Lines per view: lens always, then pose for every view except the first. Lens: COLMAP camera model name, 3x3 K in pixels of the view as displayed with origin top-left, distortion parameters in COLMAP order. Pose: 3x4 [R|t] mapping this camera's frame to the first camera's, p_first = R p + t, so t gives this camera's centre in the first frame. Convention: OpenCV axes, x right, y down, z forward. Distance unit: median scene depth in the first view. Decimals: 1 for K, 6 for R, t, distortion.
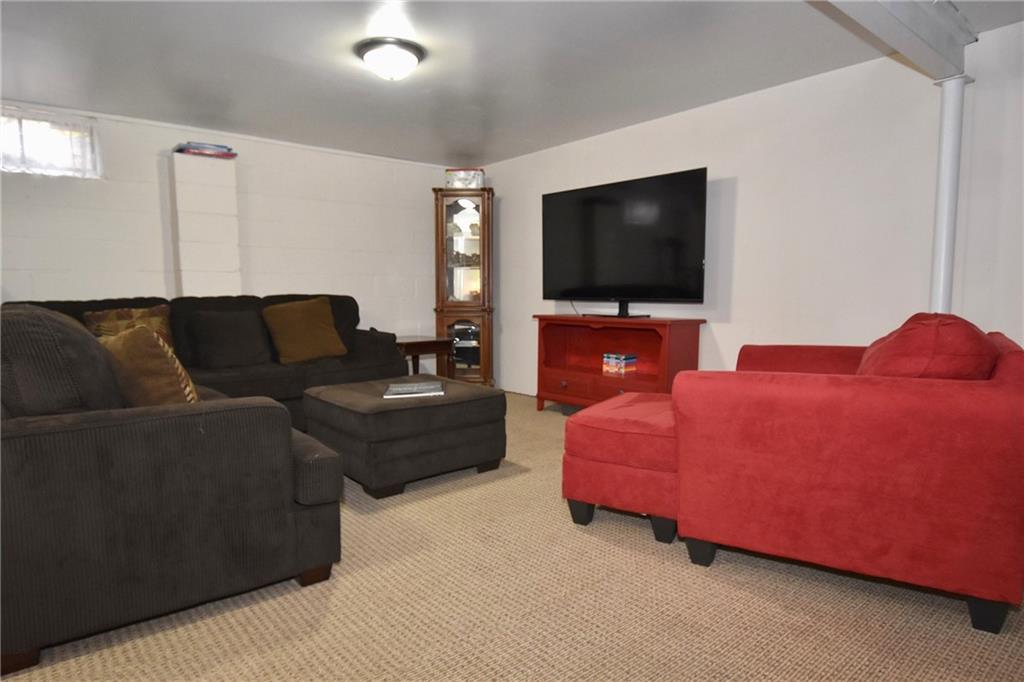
lens RADIAL K [[603.0, 0, 512.0], [0, 603.0, 341.0], [0, 0, 1]] dist [0.000513, -0.000177]
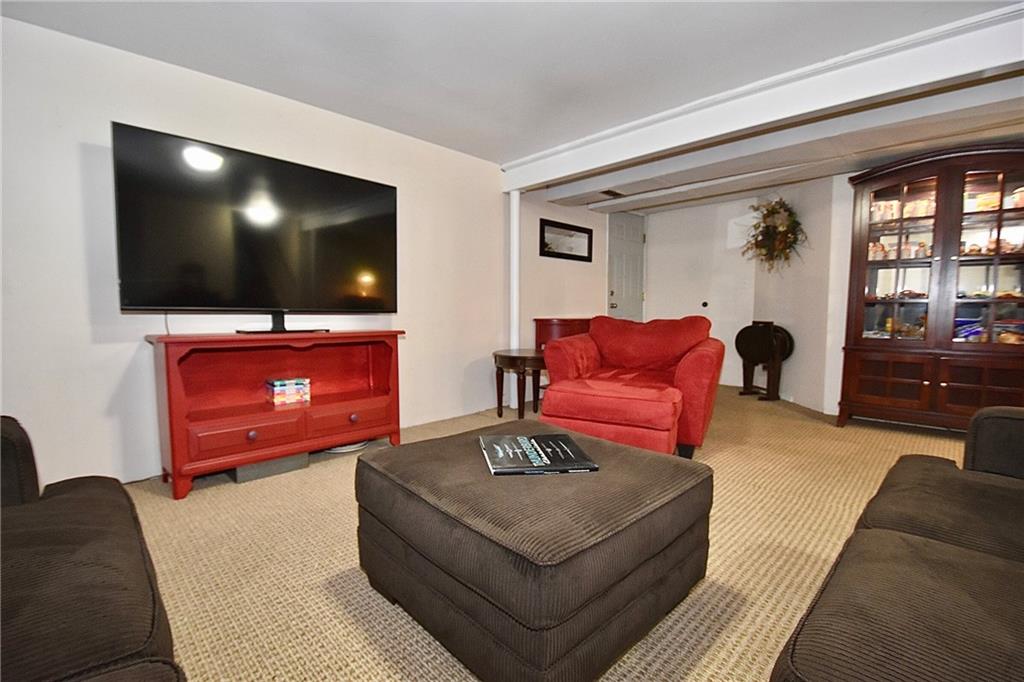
lens RADIAL K [[454.5, 0, 500.1], [0, 454.5, 350.8], [0, 0, 1]] dist [0.015239, -0.019578]
pose [[-0.084322, -0.082440, 0.993022, -0.445064], [0.064888, 0.994002, 0.088031, -0.050350], [-0.994324, 0.071858, -0.078467, 0.768577]]
